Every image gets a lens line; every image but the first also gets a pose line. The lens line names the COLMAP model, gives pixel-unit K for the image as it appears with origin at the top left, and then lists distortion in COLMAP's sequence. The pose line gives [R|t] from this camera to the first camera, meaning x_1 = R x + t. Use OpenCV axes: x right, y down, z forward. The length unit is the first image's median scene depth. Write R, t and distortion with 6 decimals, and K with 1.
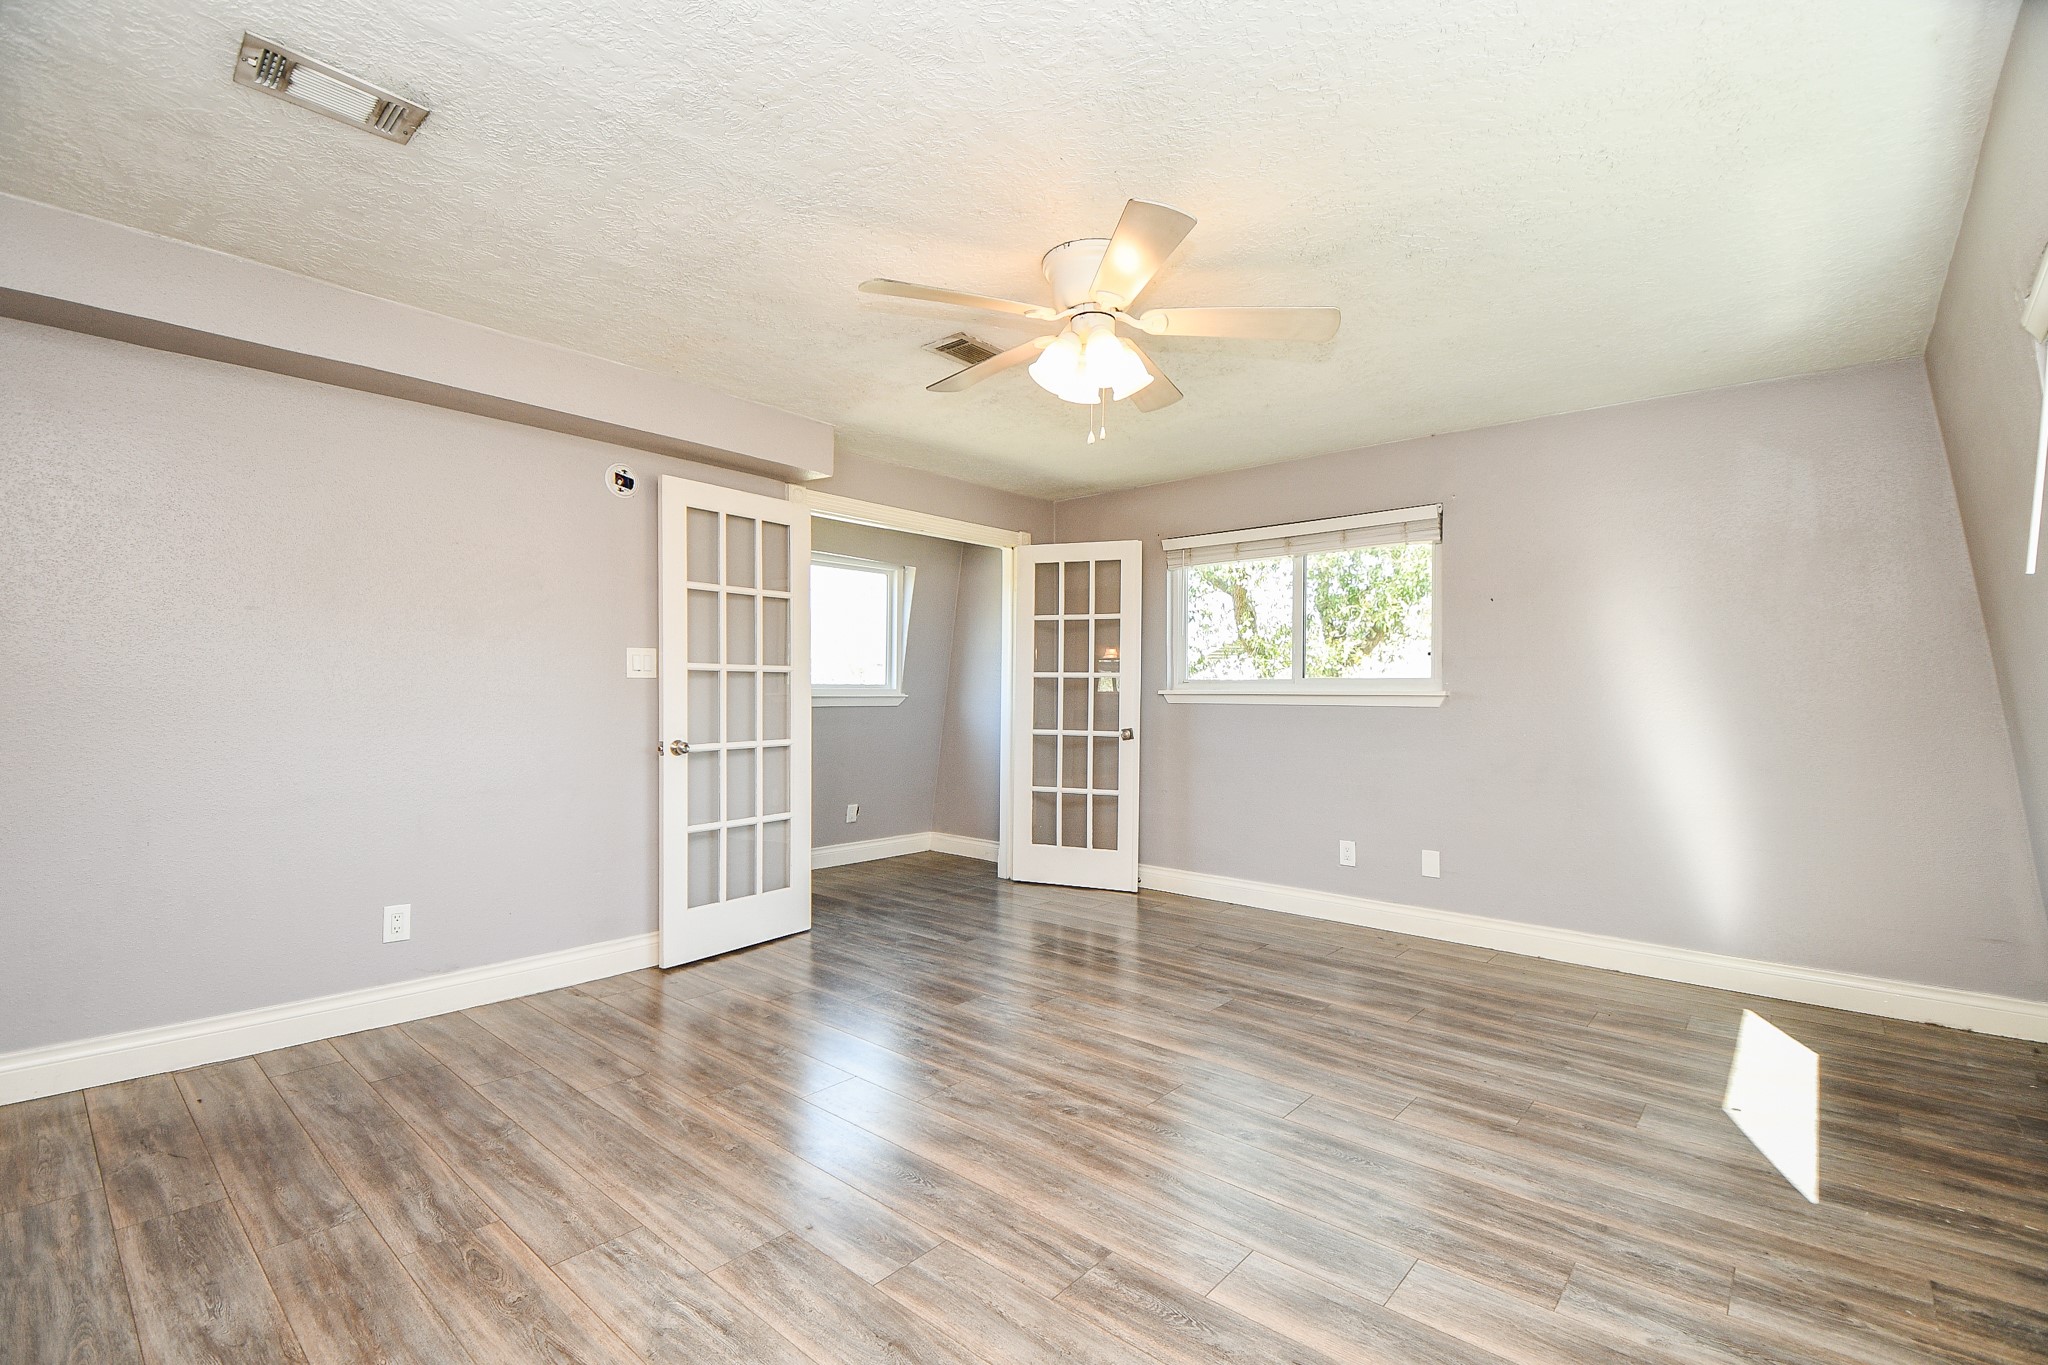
lens RADIAL K [[900.5, 0, 1027.1], [0, 900.5, 691.3], [0, 0, 1]] dist [0.022515, -0.029637]
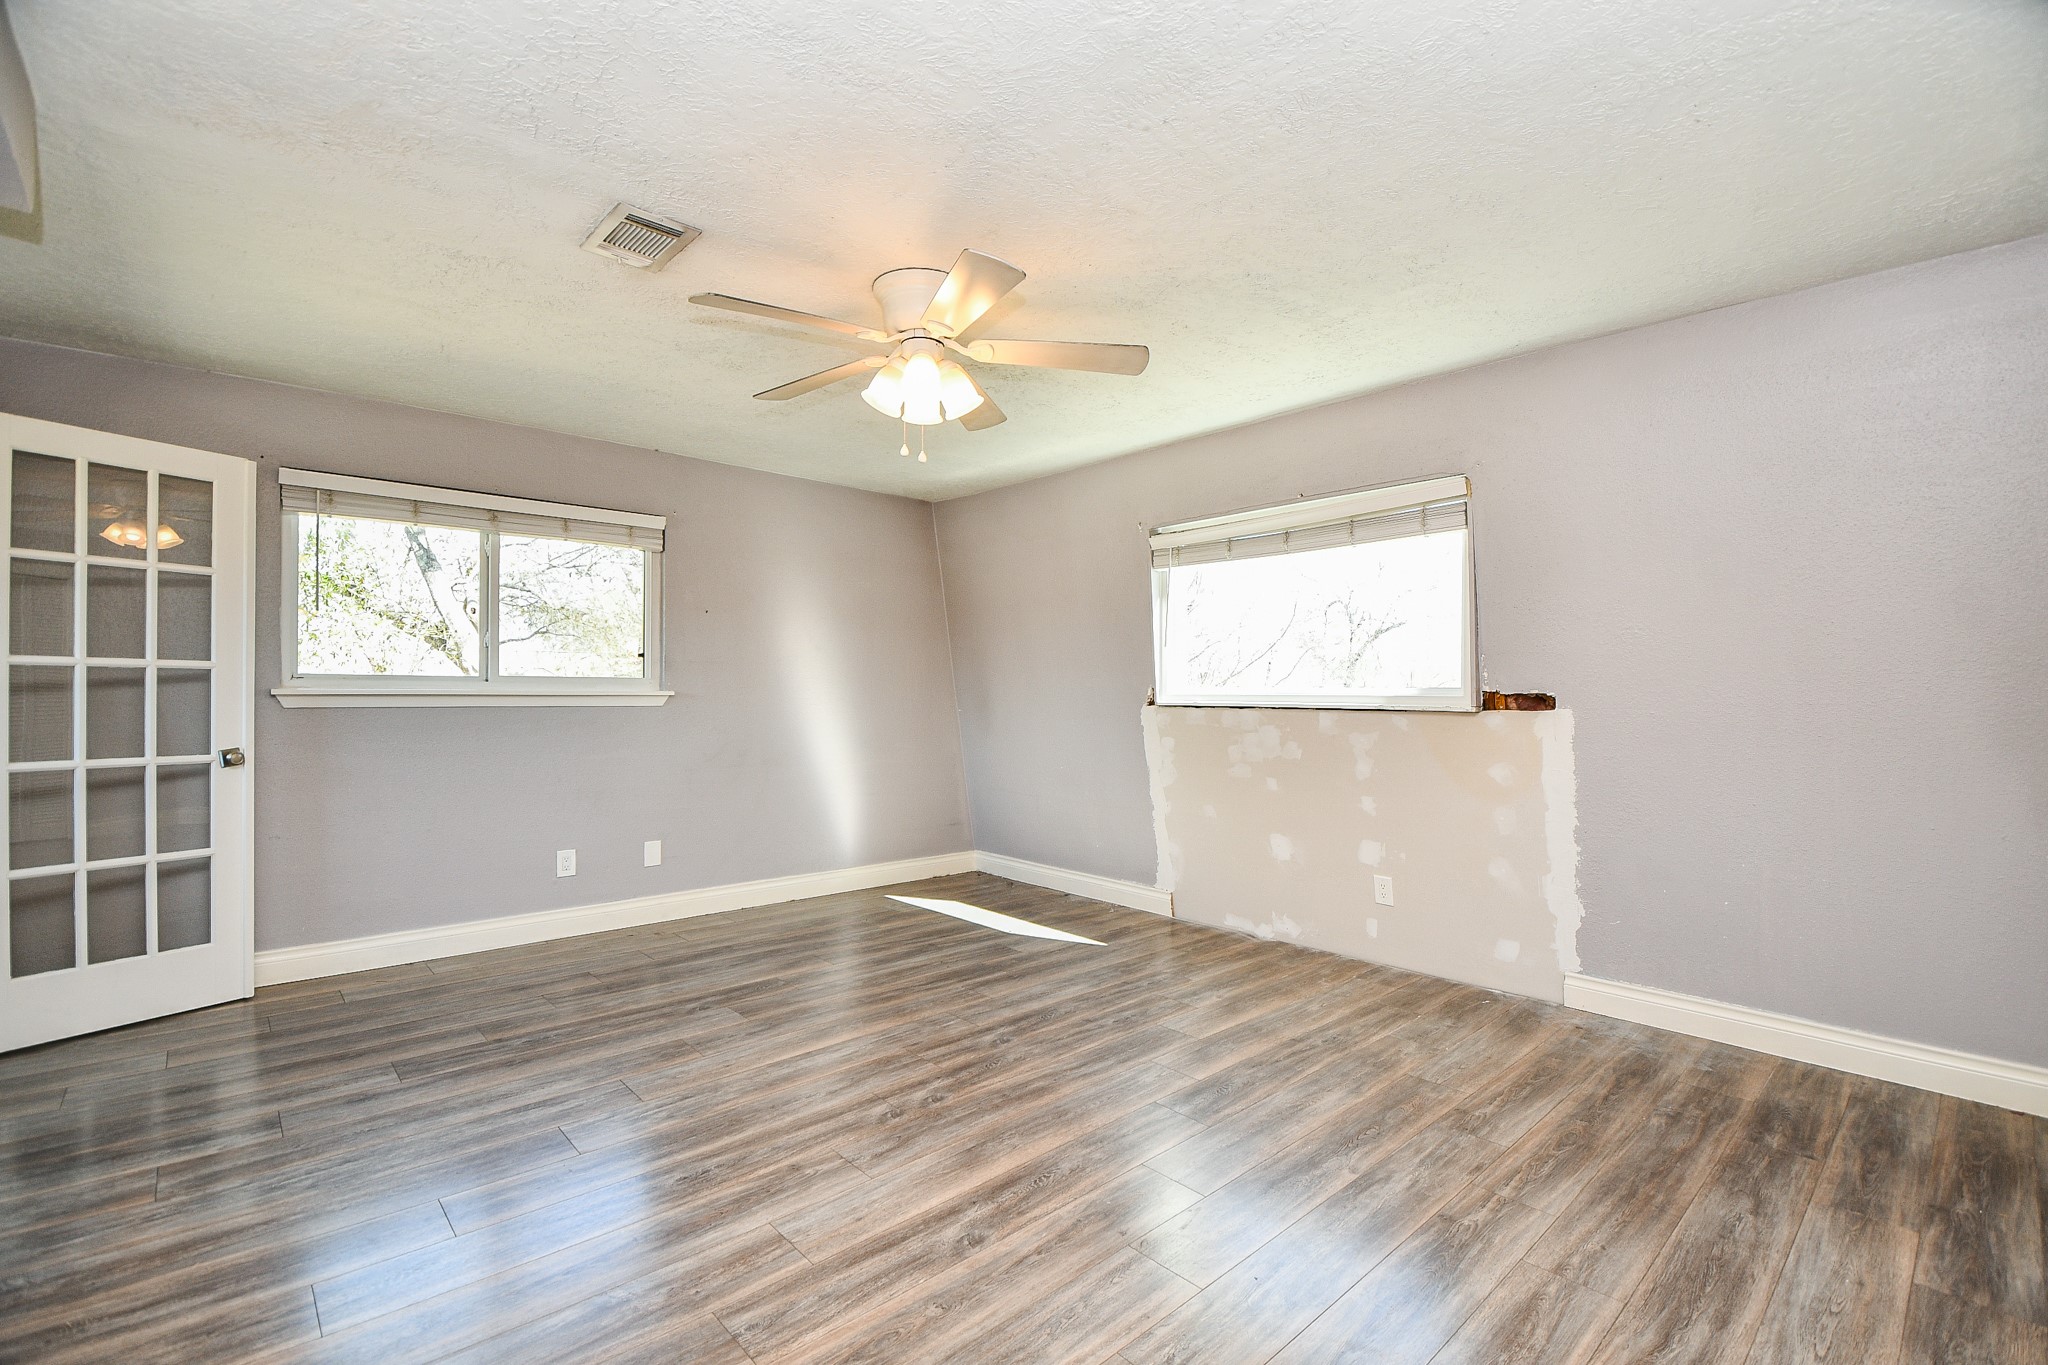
lens RADIAL K [[900.5, 0, 1027.1], [0, 900.5, 691.3], [0, 0, 1]] dist [0.022515, -0.029637]
pose [[0.116194, -0.004662, 0.993216, -0.797853], [-0.007699, 0.999955, 0.005595, -0.013347], [-0.993197, -0.008297, 0.116153, 0.630562]]
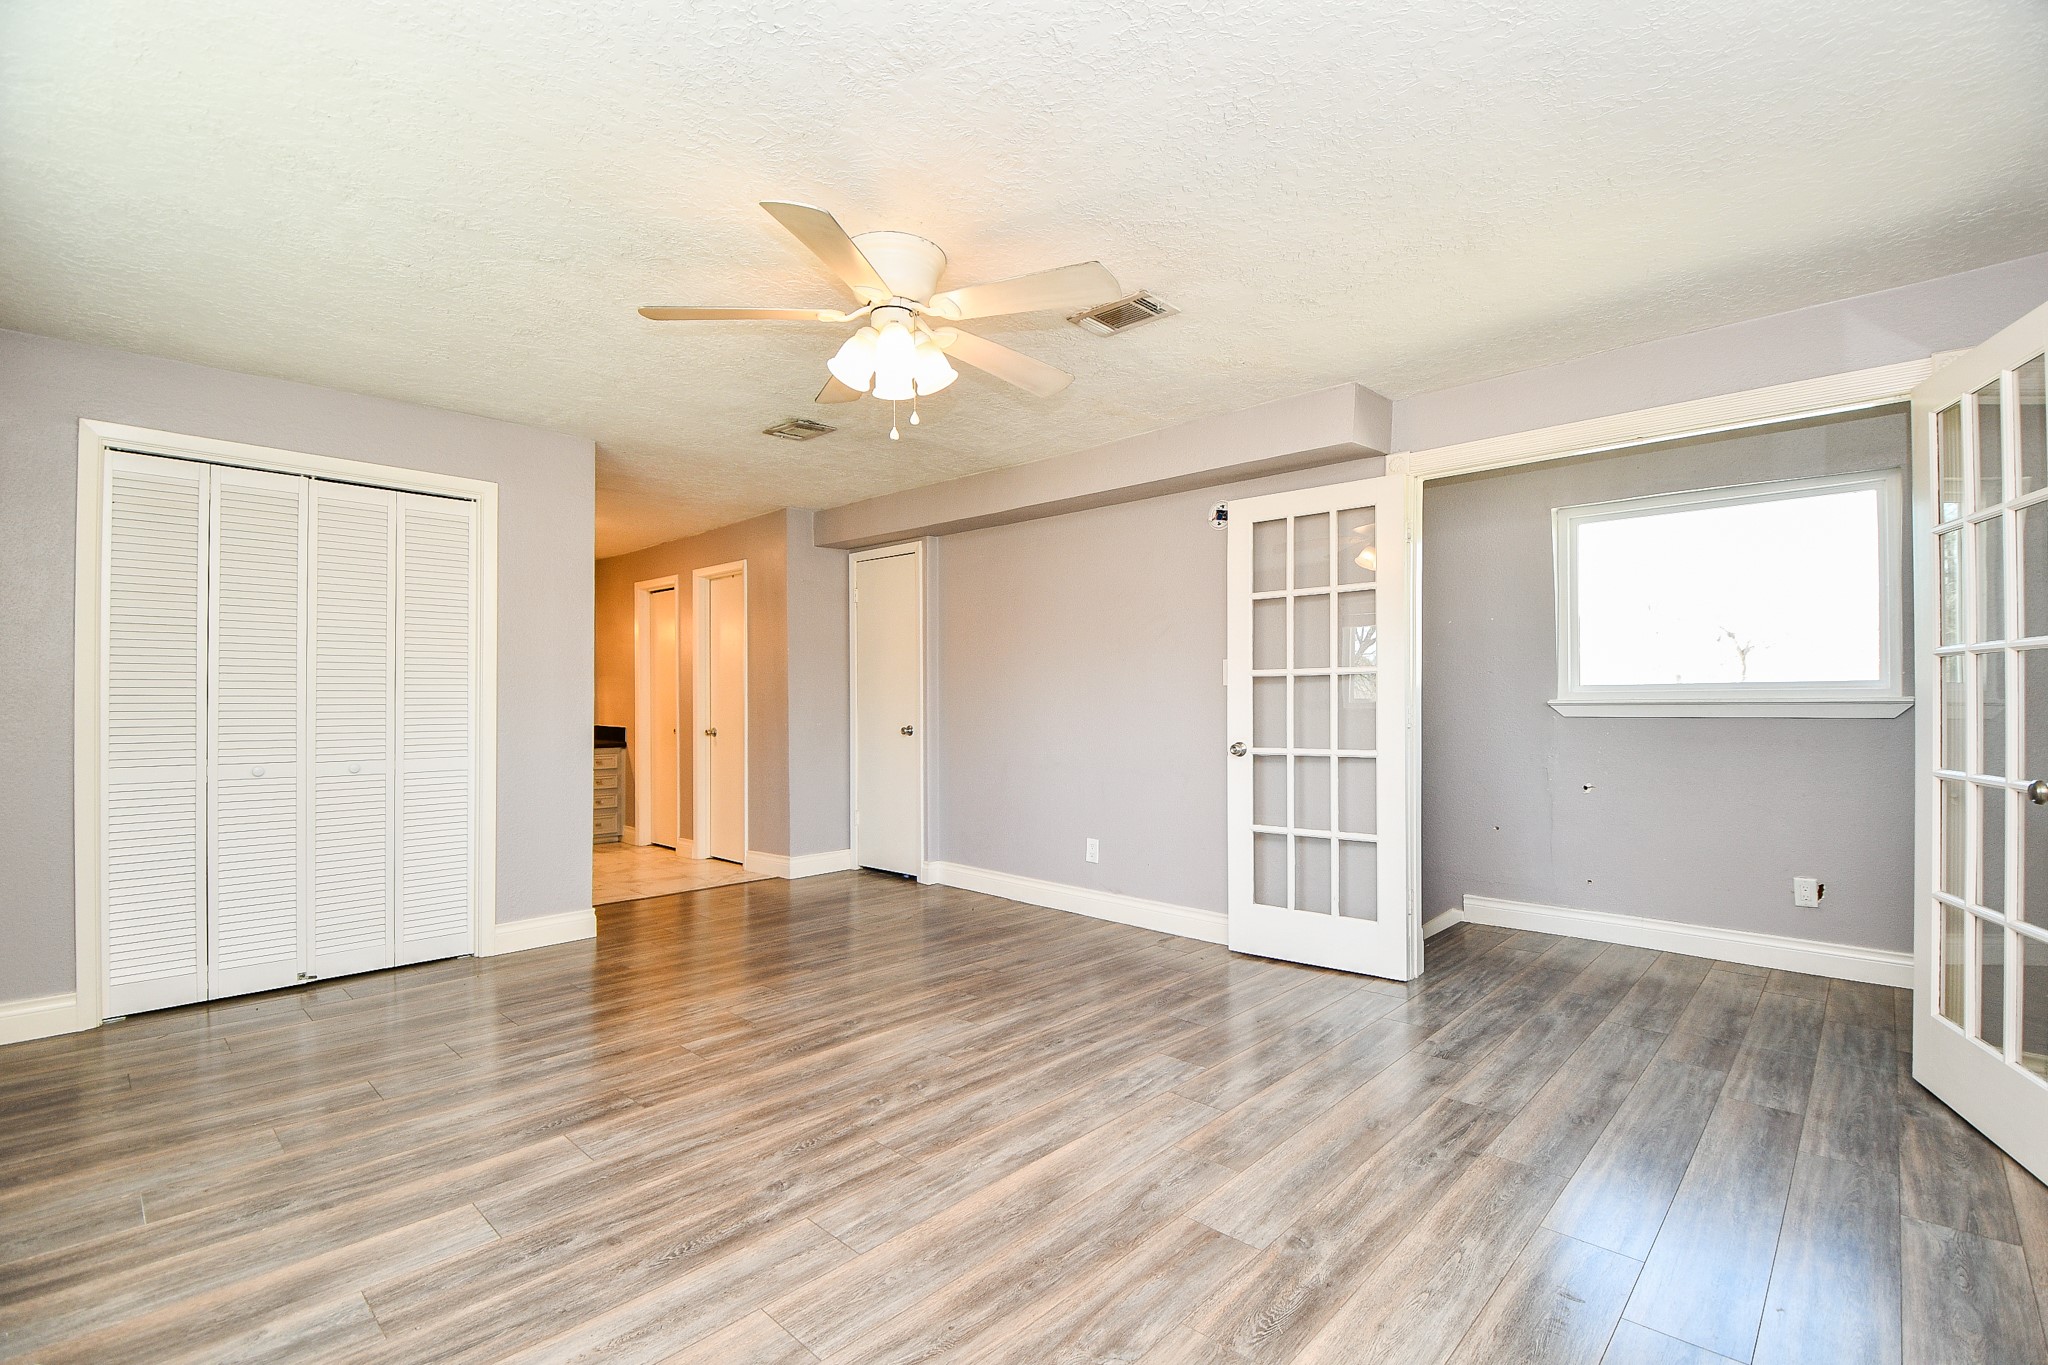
lens RADIAL K [[914.5, 0, 1047.8], [0, 914.5, 695.6], [0, 0, 1]] dist [0.009751, -0.017249]
pose [[-0.022927, -0.012970, -0.999653, 0.883951], [0.004099, 0.999906, -0.013067, 0.014264], [0.999729, -0.004397, -0.022872, 0.992249]]
